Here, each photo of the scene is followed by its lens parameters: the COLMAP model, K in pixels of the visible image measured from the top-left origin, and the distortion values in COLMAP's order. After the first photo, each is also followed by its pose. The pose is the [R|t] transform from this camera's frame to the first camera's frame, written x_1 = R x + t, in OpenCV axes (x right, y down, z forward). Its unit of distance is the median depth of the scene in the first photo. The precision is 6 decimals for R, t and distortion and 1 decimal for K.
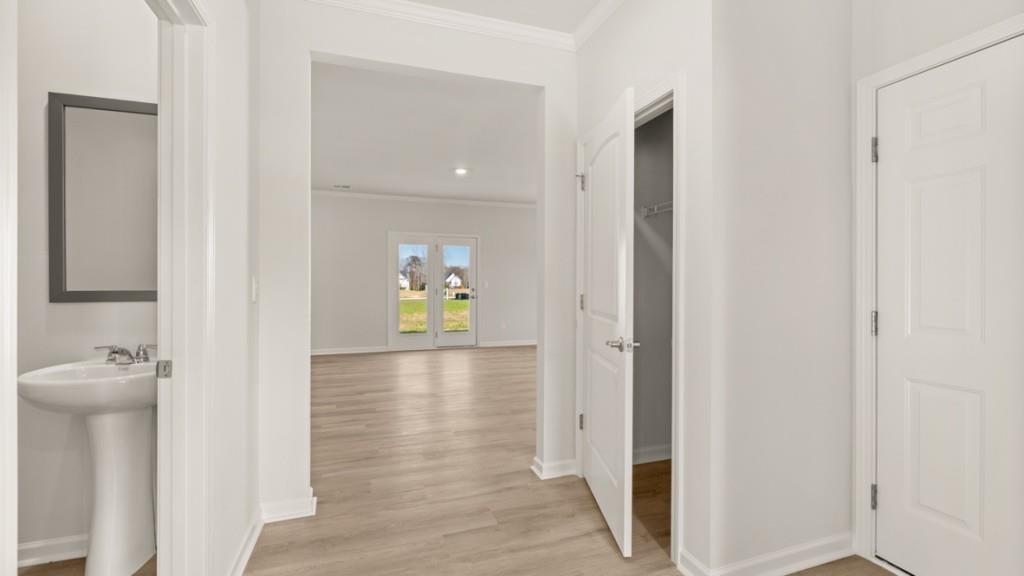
lens RADIAL K [[419.1, 0, 512.0], [0, 419.1, 288.0], [0, 0, 1]] dist [-0.000701, -0.000175]
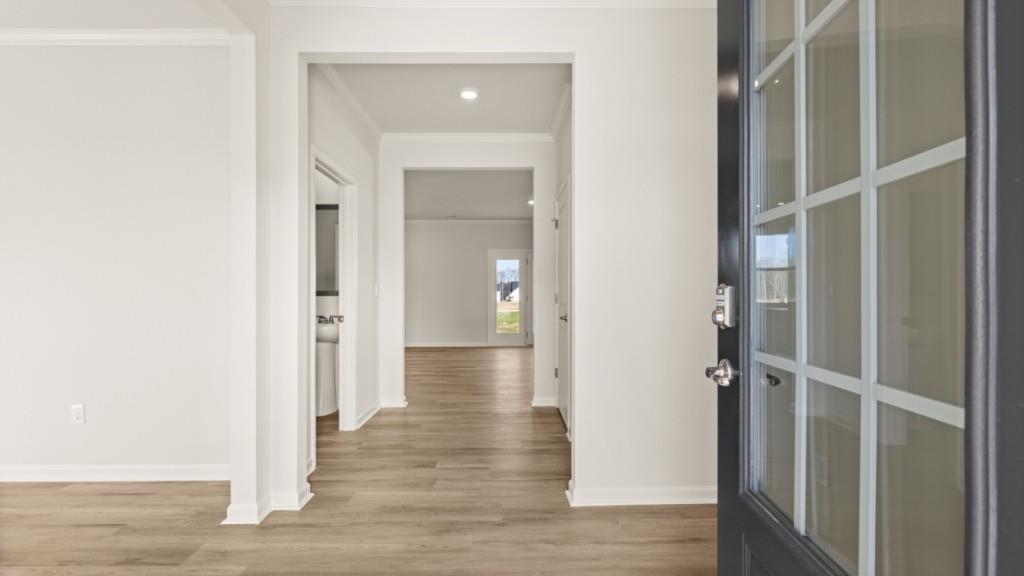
lens RADIAL K [[429.2, 0, 512.0], [0, 429.2, 288.0], [0, 0, 1]] dist [-0.001901, -0.000192]
pose [[0.949270, 0.008163, -0.314355, 0.488827], [-0.018398, 0.999392, -0.029606, 0.045716], [0.313922, 0.033887, 0.948844, -0.574267]]
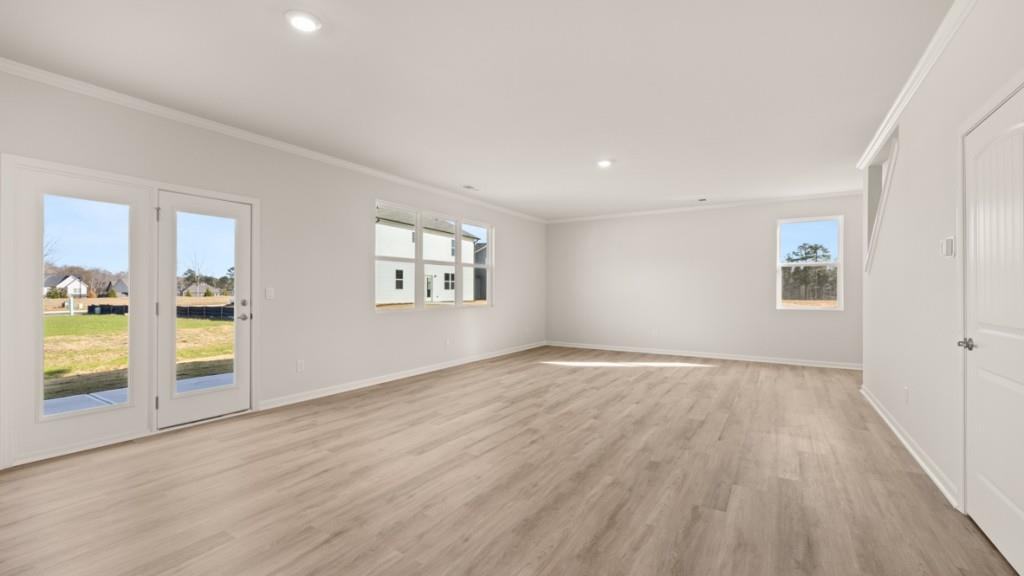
lens RADIAL K [[429.2, 0, 512.0], [0, 429.2, 288.0], [0, 0, 1]] dist [-0.001901, -0.000192]
pose [[0.791933, -0.000593, 0.610607, -0.444444], [0.009618, 0.999888, -0.011503, -0.013743], [-0.610532, 0.014982, 0.791850, 1.091183]]
